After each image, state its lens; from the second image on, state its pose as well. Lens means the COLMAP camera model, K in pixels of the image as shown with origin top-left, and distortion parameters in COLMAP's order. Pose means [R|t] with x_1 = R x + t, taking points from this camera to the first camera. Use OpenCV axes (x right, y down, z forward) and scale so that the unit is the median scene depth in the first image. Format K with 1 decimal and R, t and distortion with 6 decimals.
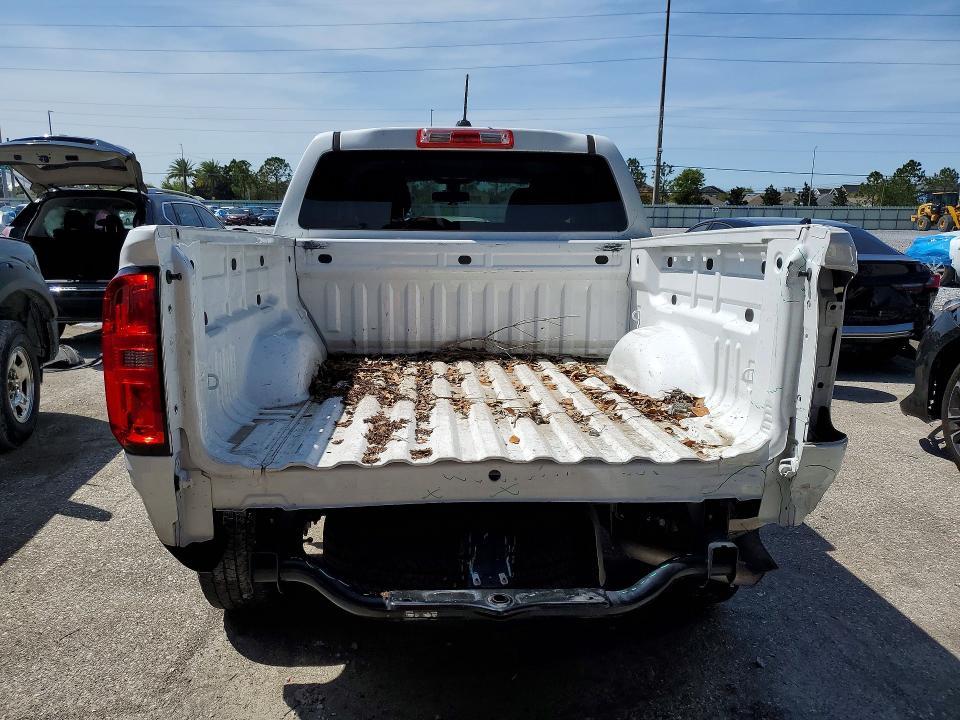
lens RADIAL K [[764.8, 0, 480.0], [0, 764.8, 360.0], [0, 0, 1]] dist [0.013949, 0.000720]
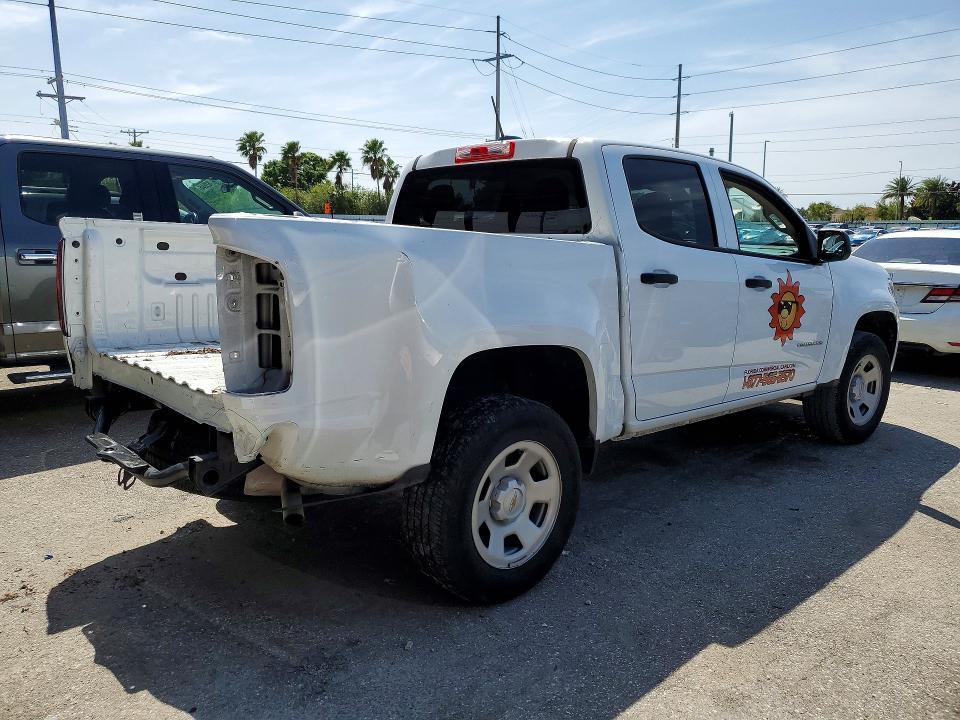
lens RADIAL K [[764.8, 0, 480.0], [0, 764.8, 360.0], [0, 0, 1]] dist [0.013949, 0.000720]
pose [[0.625887, 0.131541, -0.768741, 0.856834], [-0.153307, 0.987194, 0.044103, -0.031532], [0.764697, 0.090250, 0.638038, 0.282811]]
